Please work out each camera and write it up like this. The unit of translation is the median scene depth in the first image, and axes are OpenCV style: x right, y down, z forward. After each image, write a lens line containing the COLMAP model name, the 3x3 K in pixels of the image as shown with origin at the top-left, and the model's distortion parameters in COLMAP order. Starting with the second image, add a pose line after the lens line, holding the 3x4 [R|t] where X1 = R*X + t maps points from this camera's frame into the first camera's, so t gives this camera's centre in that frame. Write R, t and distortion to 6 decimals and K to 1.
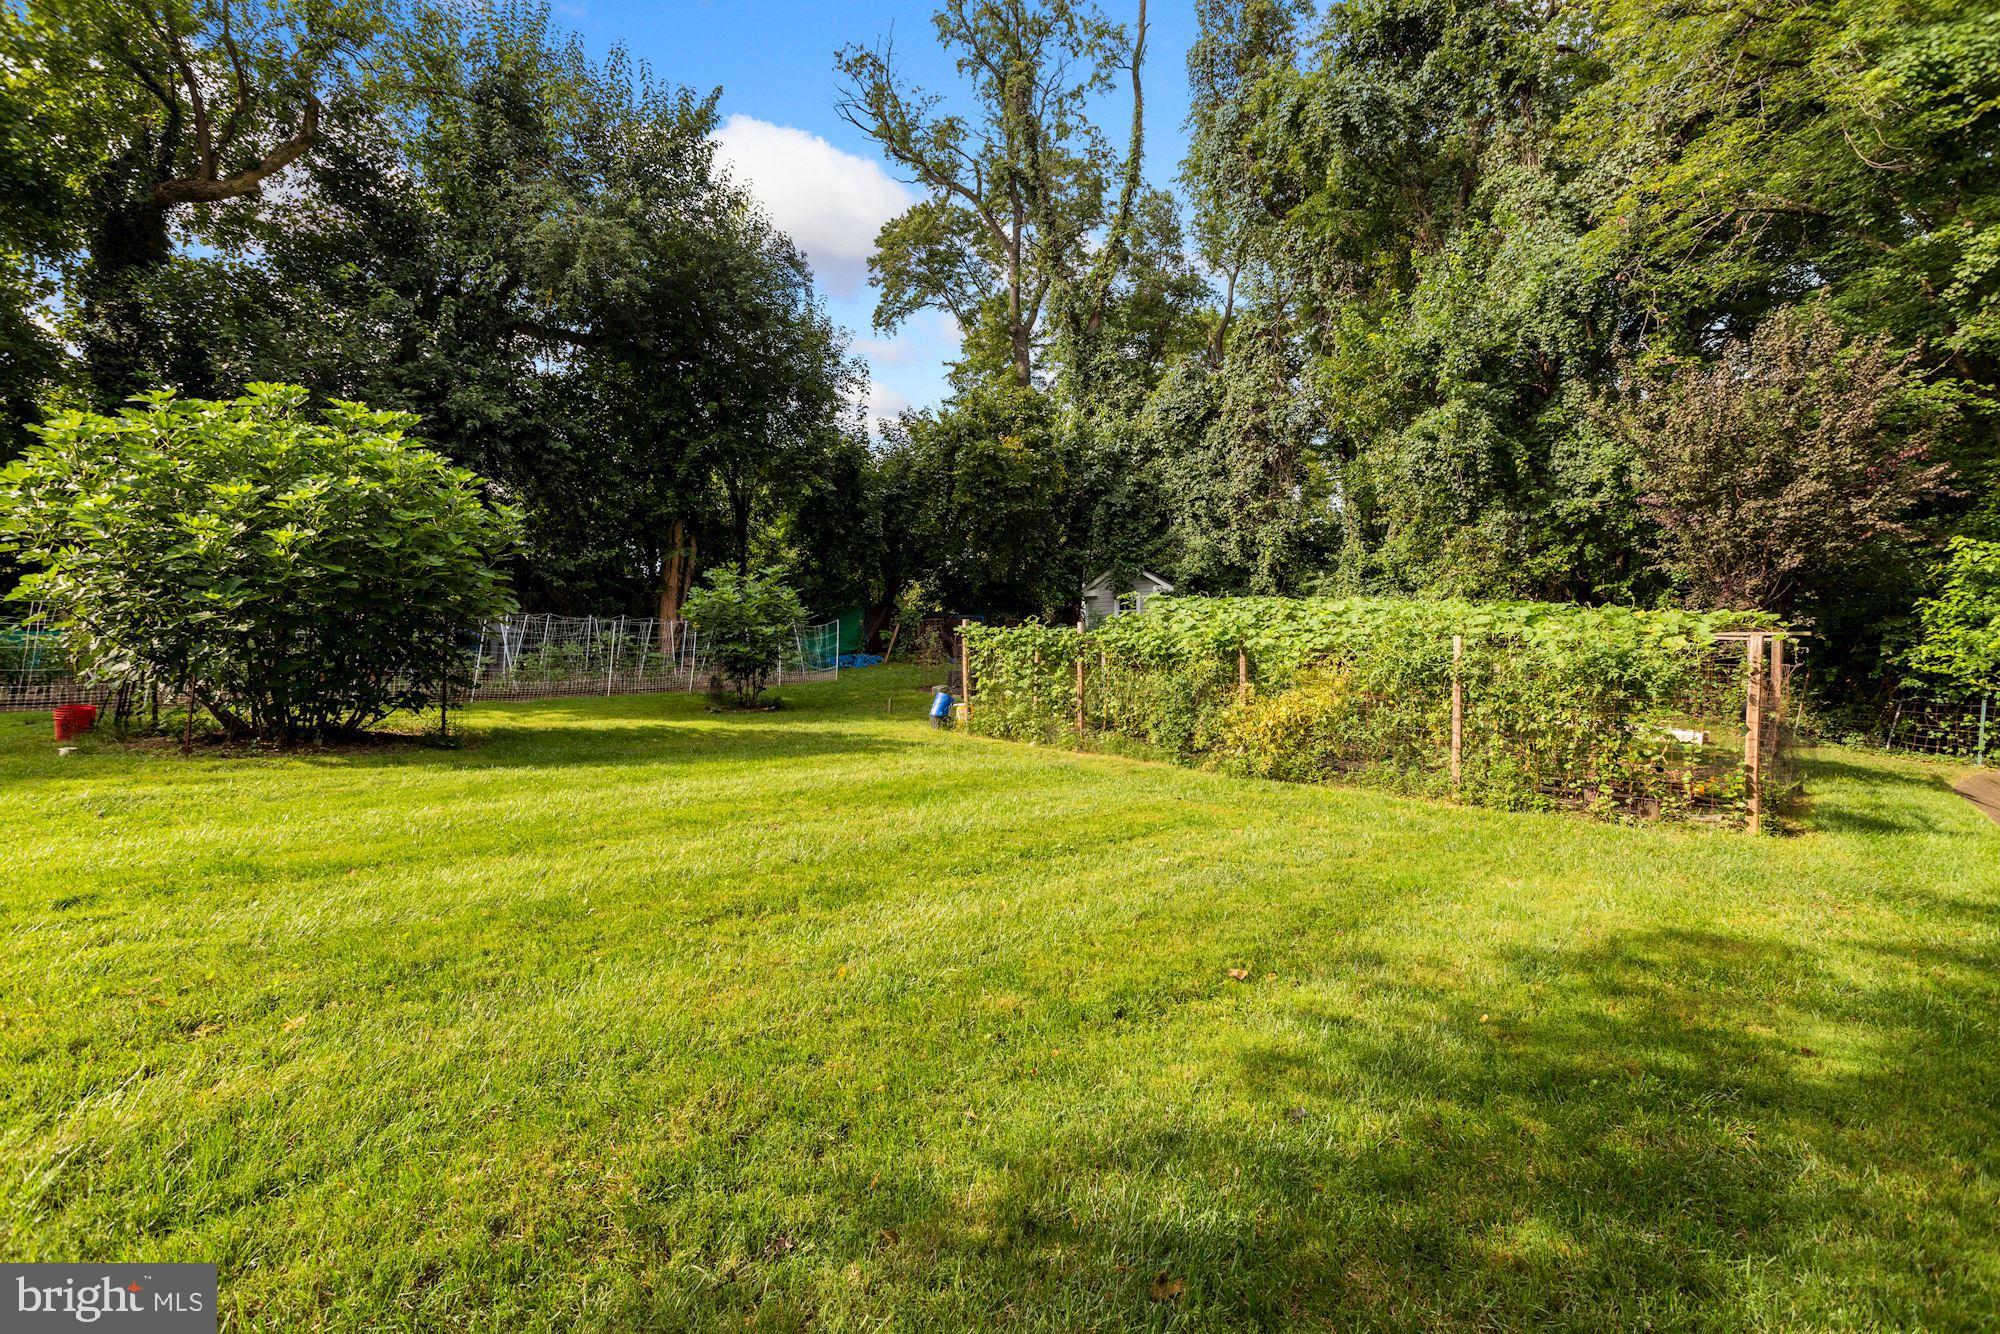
lens RADIAL K [[953.9, 0, 997.5], [0, 953.9, 662.2], [0, 0, 1]] dist [0.006308, 0.000038]
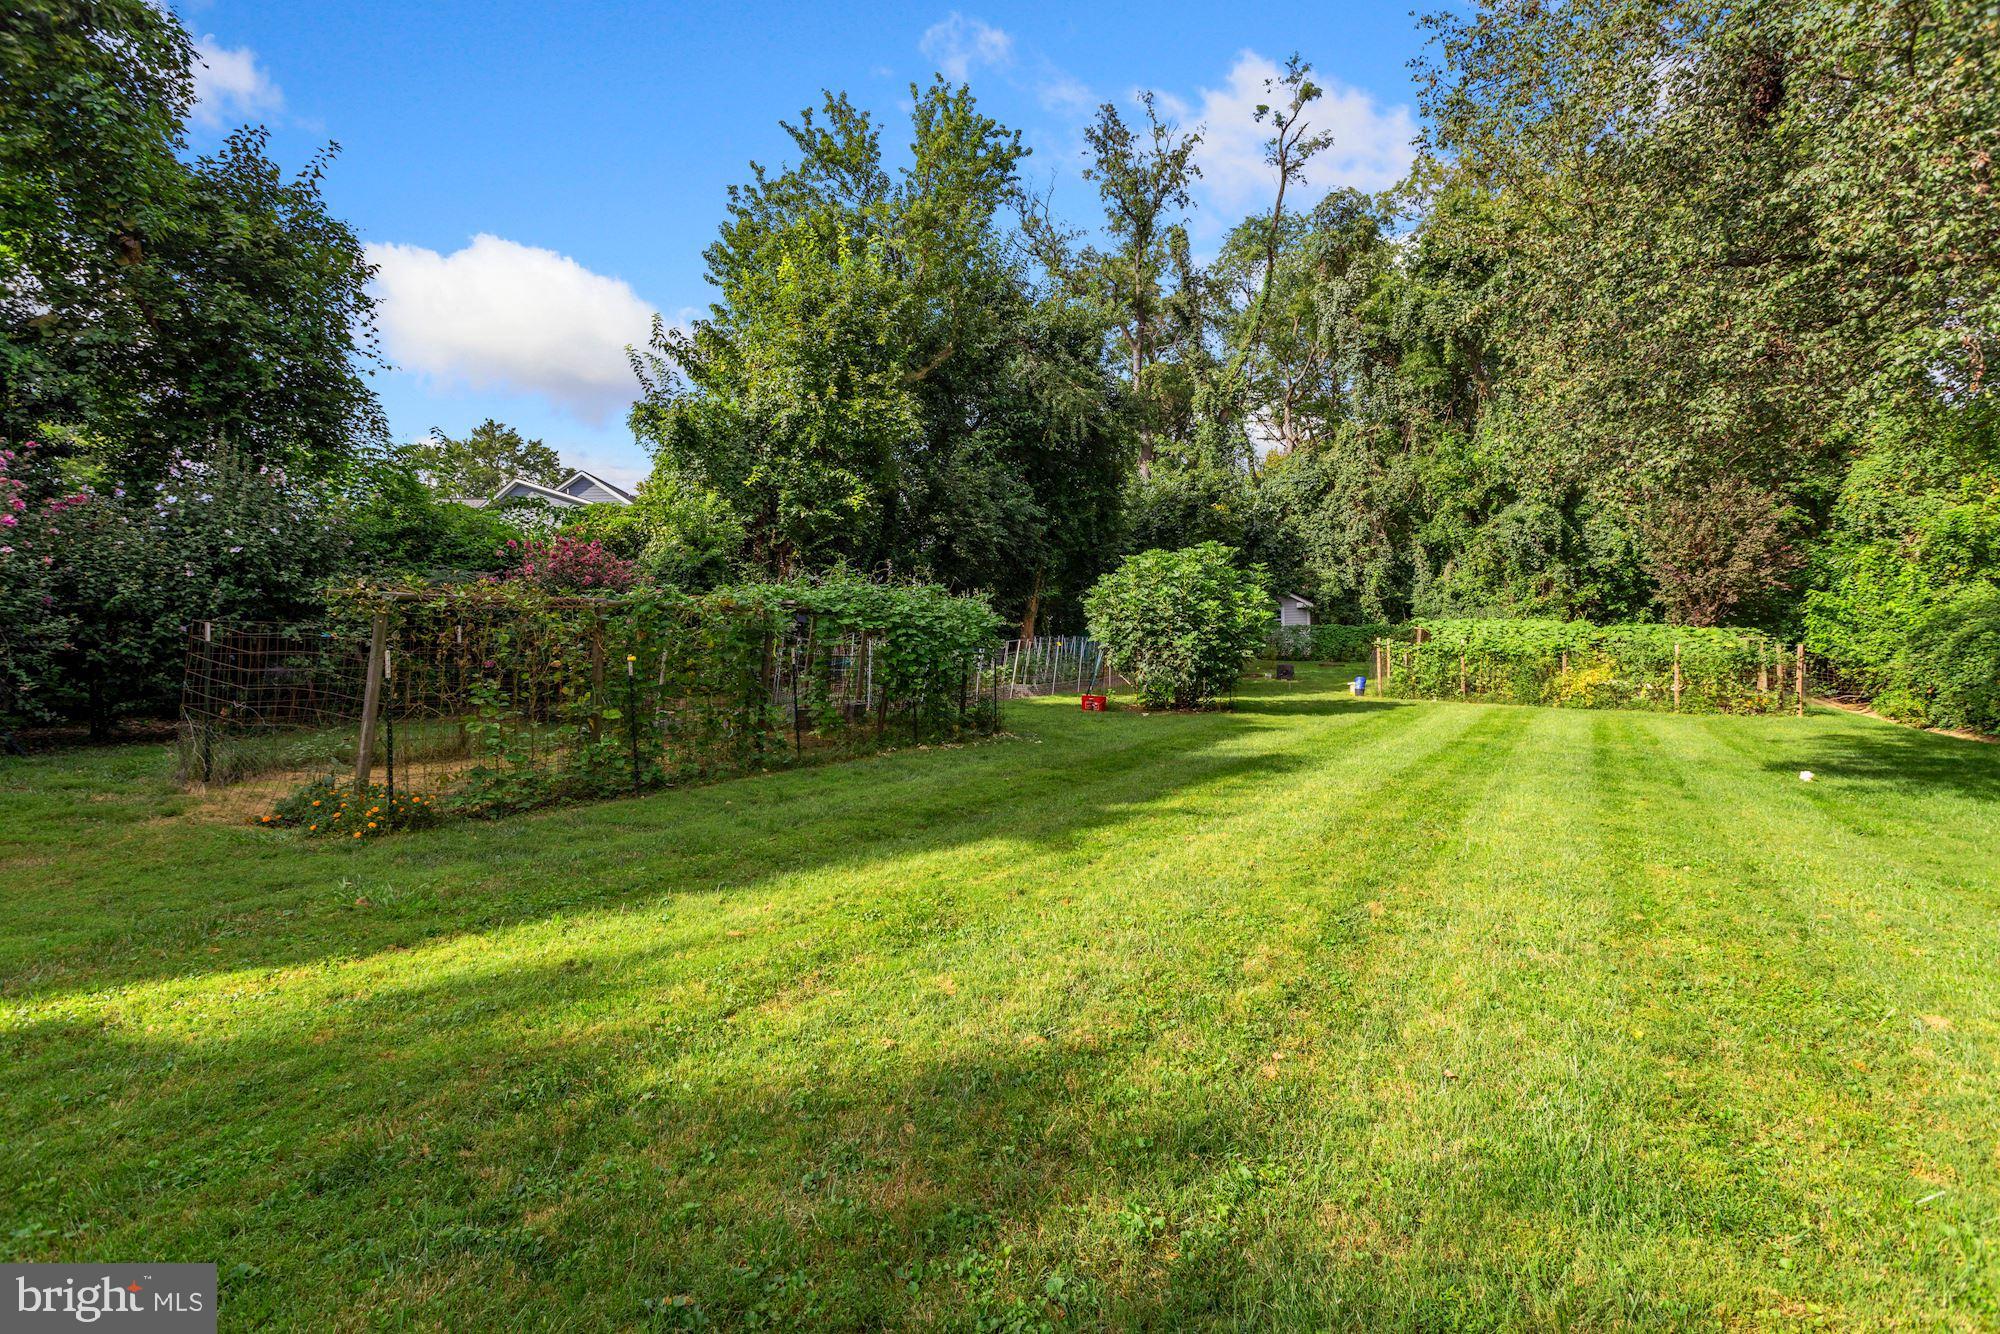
lens RADIAL K [[953.9, 0, 997.4], [0, 953.9, 667.6], [0, 0, 1]] dist [0.006308, 0.000038]
pose [[0.979261, -0.030390, 0.200312, -0.618338], [0.026589, 0.999412, 0.021638, -0.024751], [-0.200852, -0.015863, 0.979493, -0.379347]]
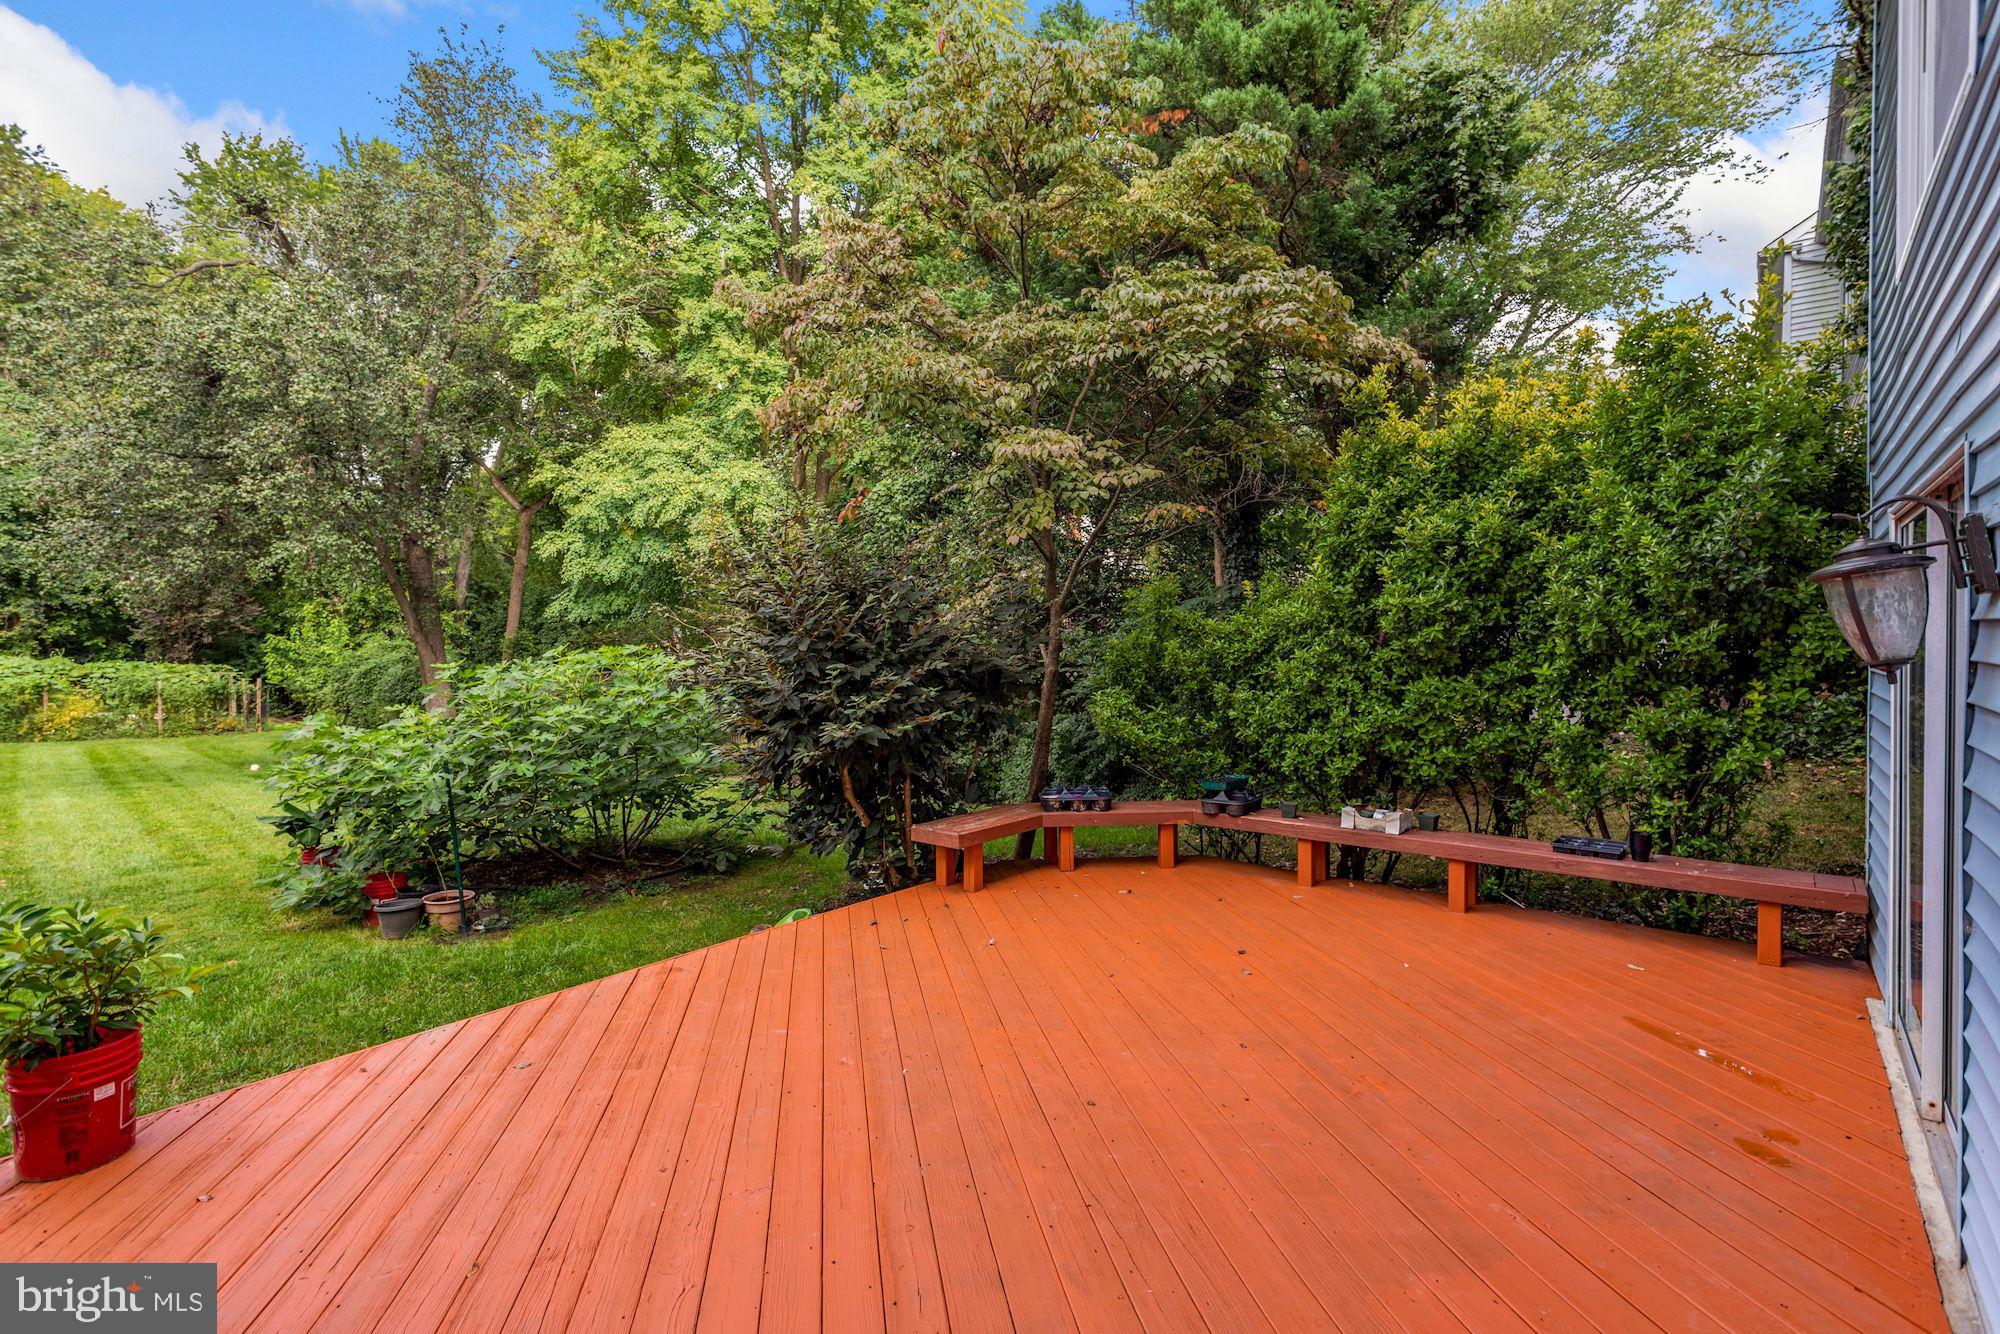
lens RADIAL K [[953.9, 0, 997.9], [0, 953.9, 660.1], [0, 0, 1]] dist [0.006308, 0.000038]
pose [[0.027201, -0.026540, 0.999278, -0.863292], [0.018440, 0.999491, 0.026044, -0.043550], [-0.999460, 0.017718, 0.027676, -0.598944]]
